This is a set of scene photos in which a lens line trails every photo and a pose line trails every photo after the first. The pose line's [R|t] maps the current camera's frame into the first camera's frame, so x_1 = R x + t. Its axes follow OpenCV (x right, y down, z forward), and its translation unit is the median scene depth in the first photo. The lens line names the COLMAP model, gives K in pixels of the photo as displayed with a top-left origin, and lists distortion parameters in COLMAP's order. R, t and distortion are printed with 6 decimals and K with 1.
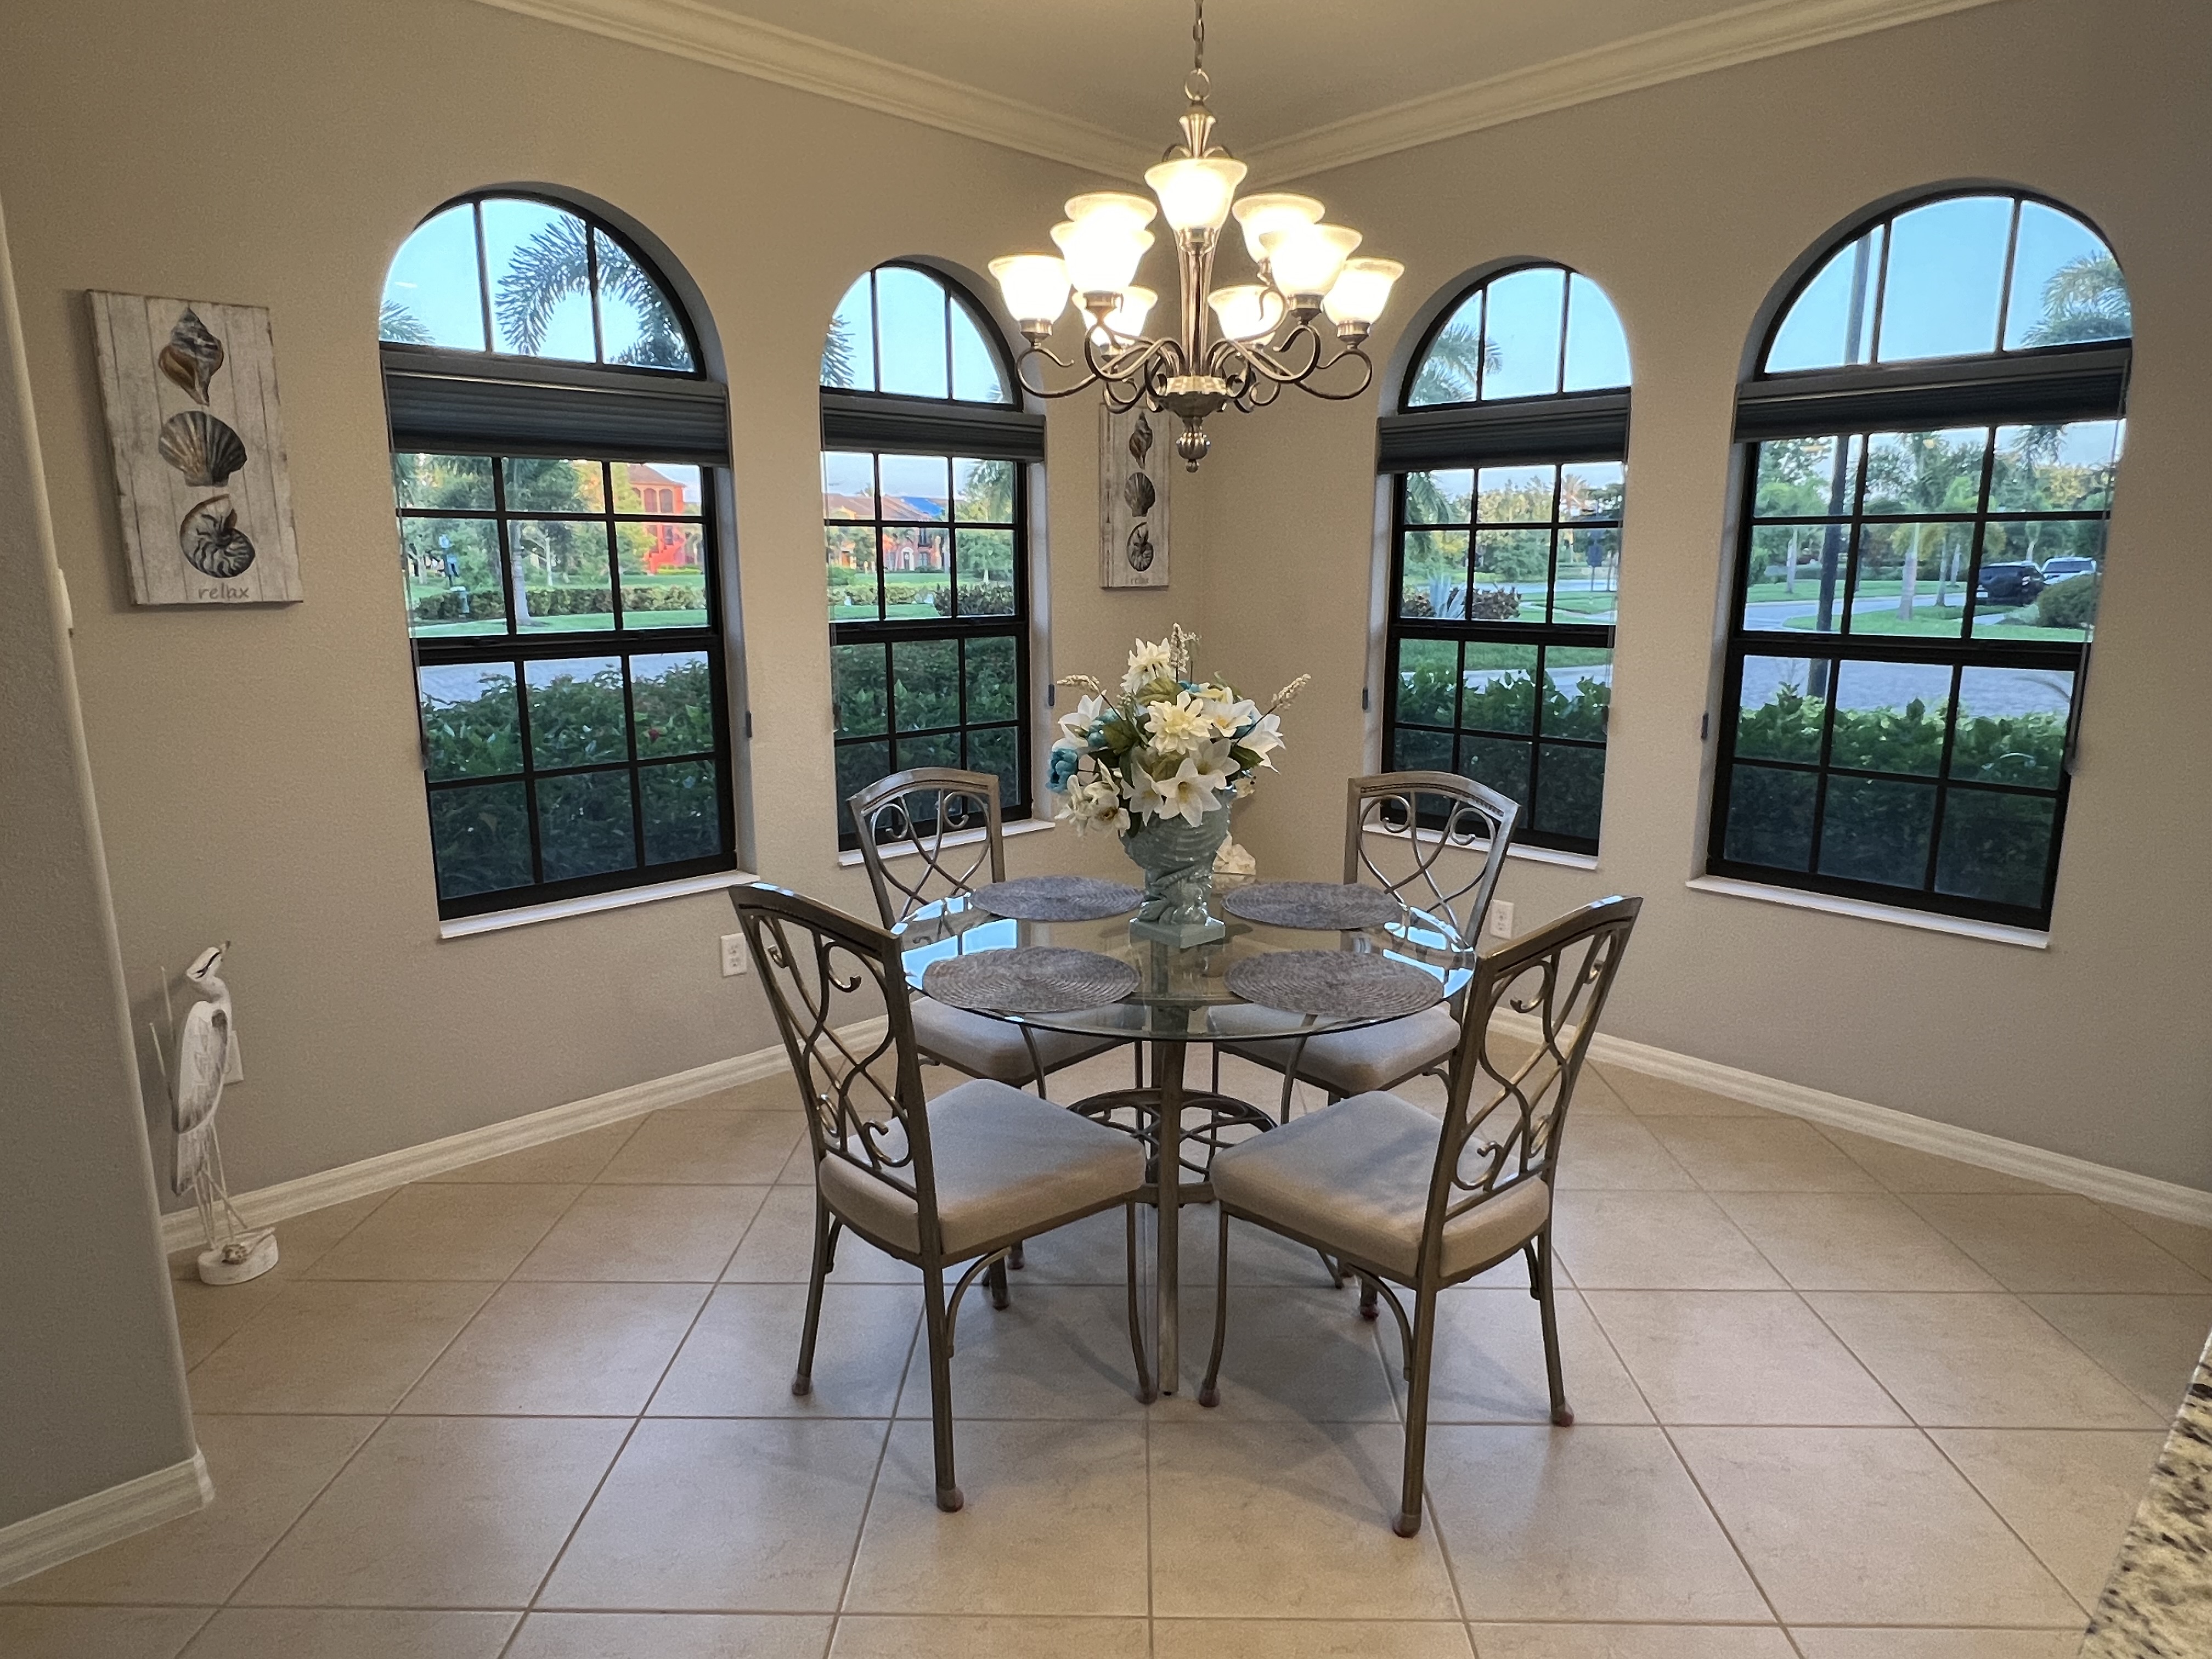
lens RADIAL K [[1336.1, 0, 1104.0], [0, 1336.1, 828.6], [0, 0, 1]] dist [-0.002783, -0.003472]
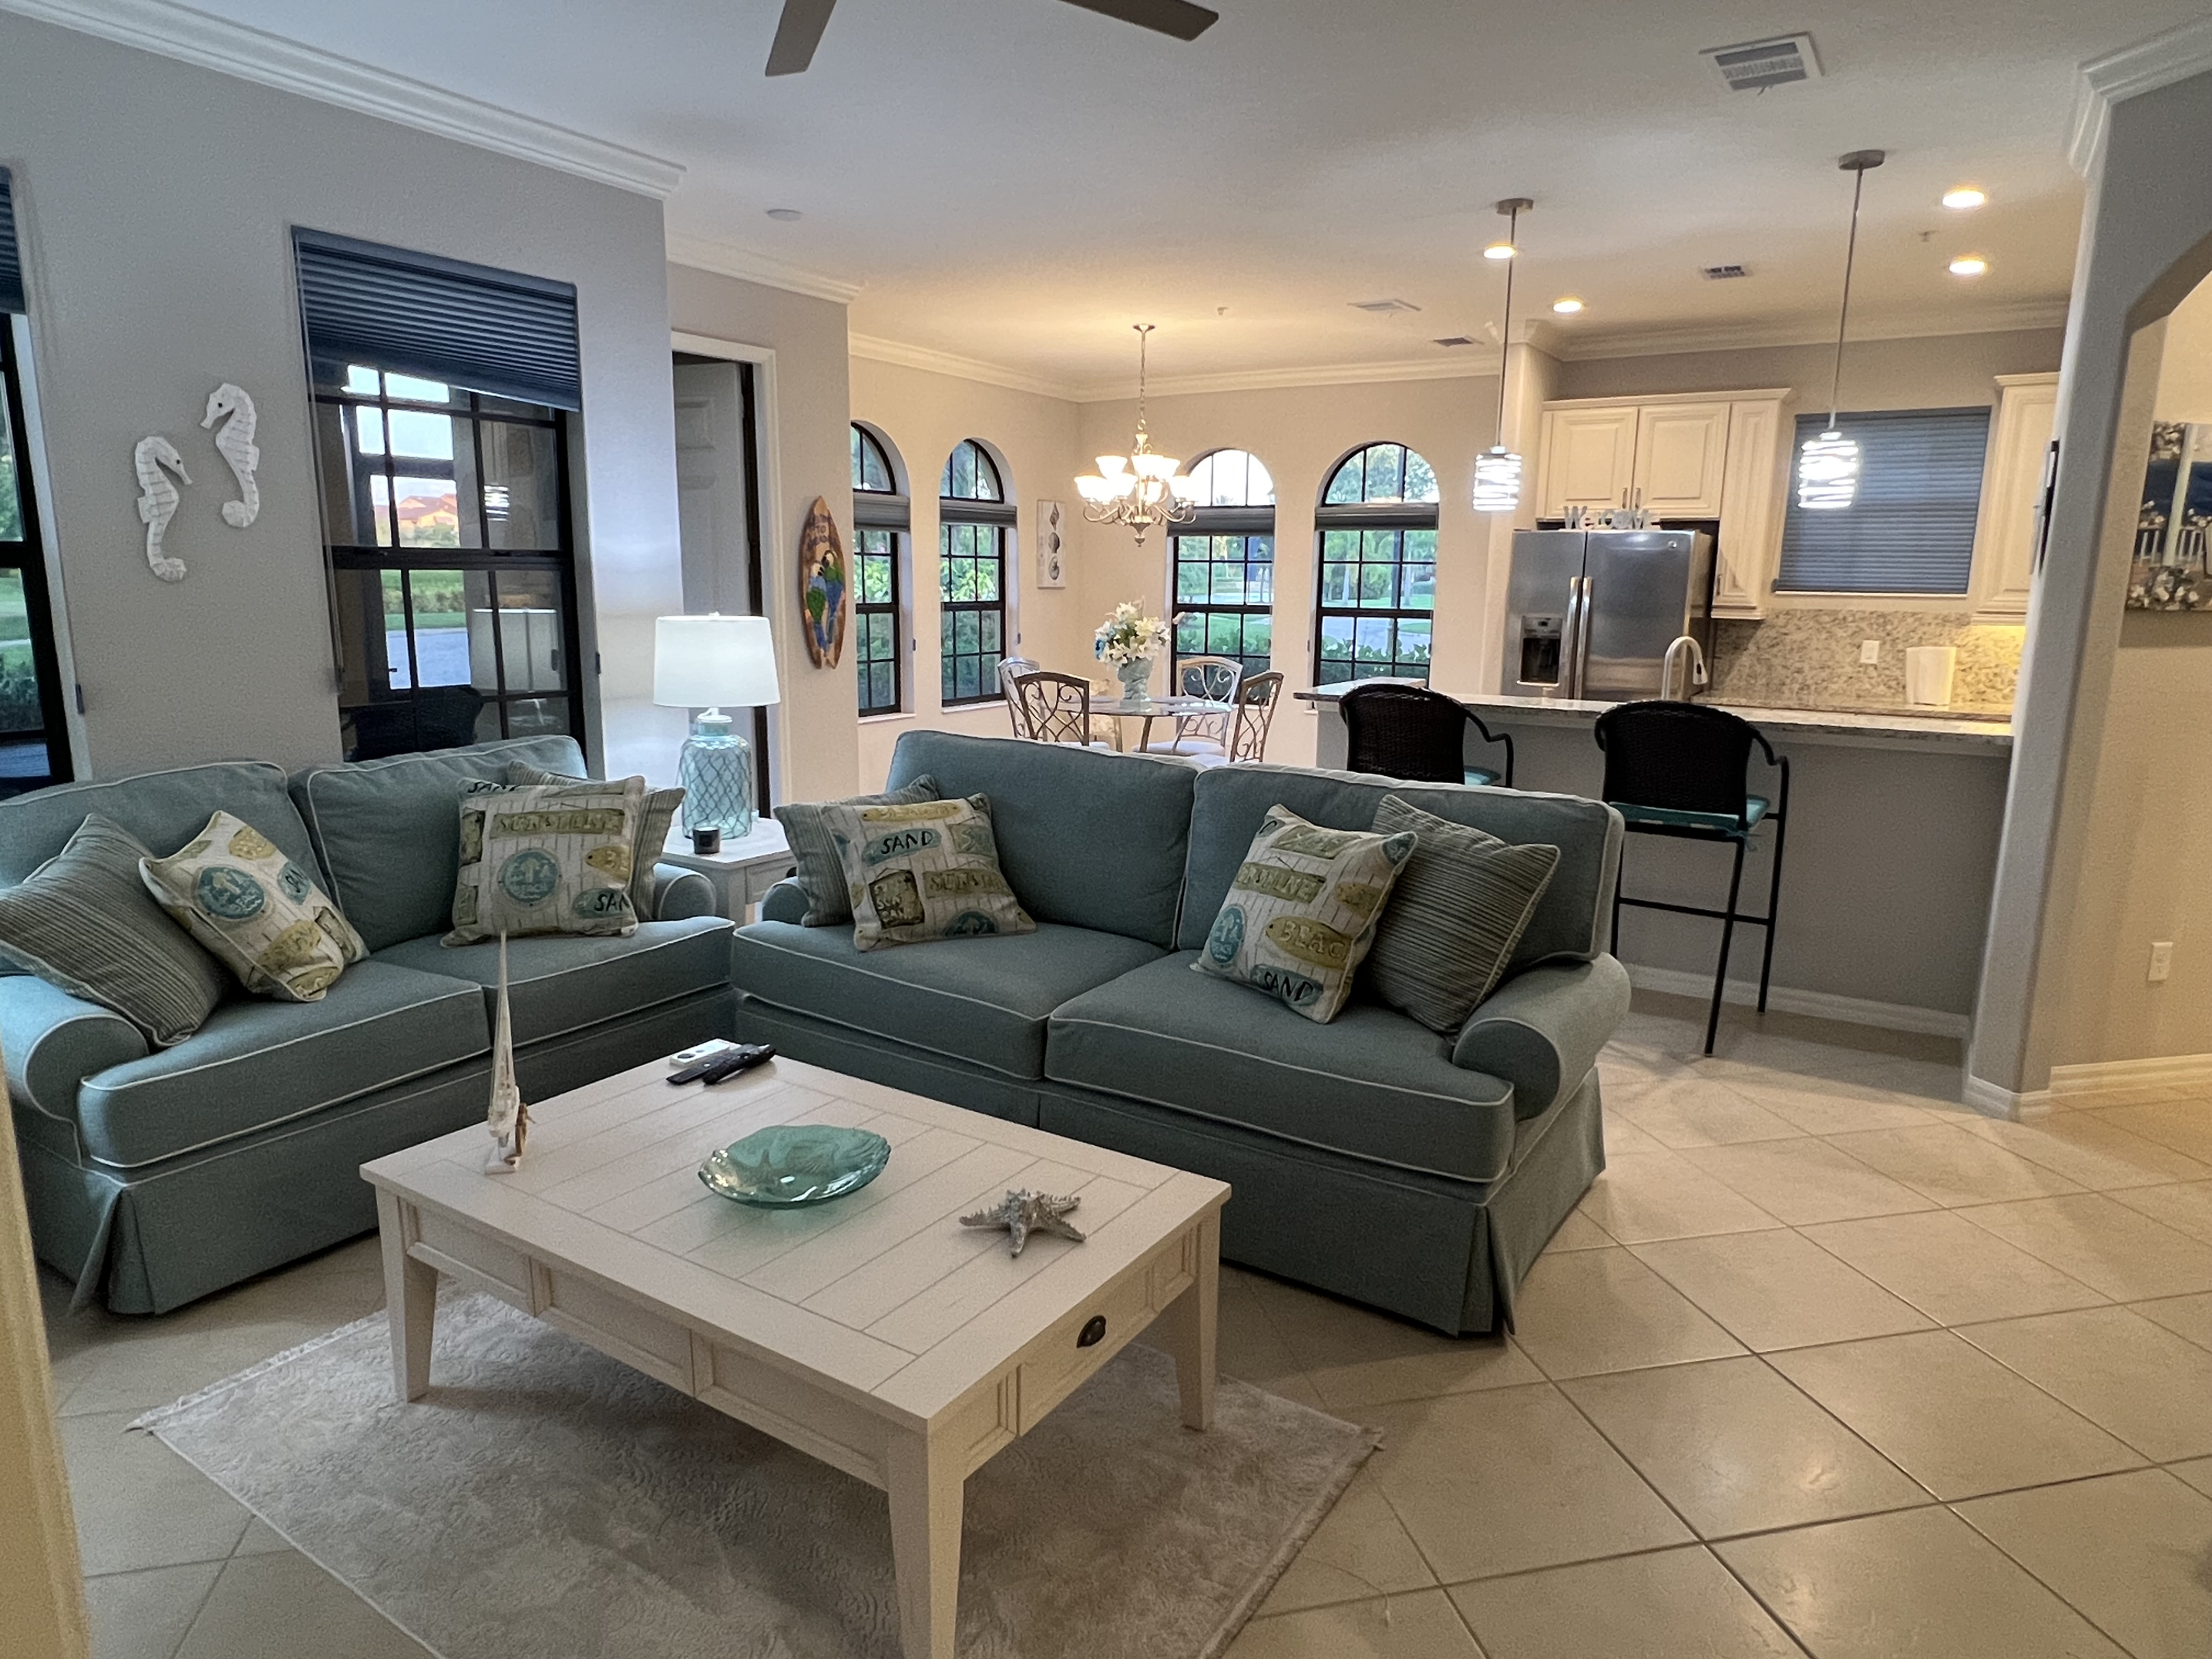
lens RADIAL K [[1336.1, 0, 1106.6], [0, 1336.1, 827.5], [0, 0, 1]] dist [-0.002783, -0.003472]
pose [[0.970427, -0.032406, 0.239209, -0.446101], [0.034494, 0.999395, -0.004547, 0.225162], [-0.238917, 0.012664, 0.970957, -1.134525]]
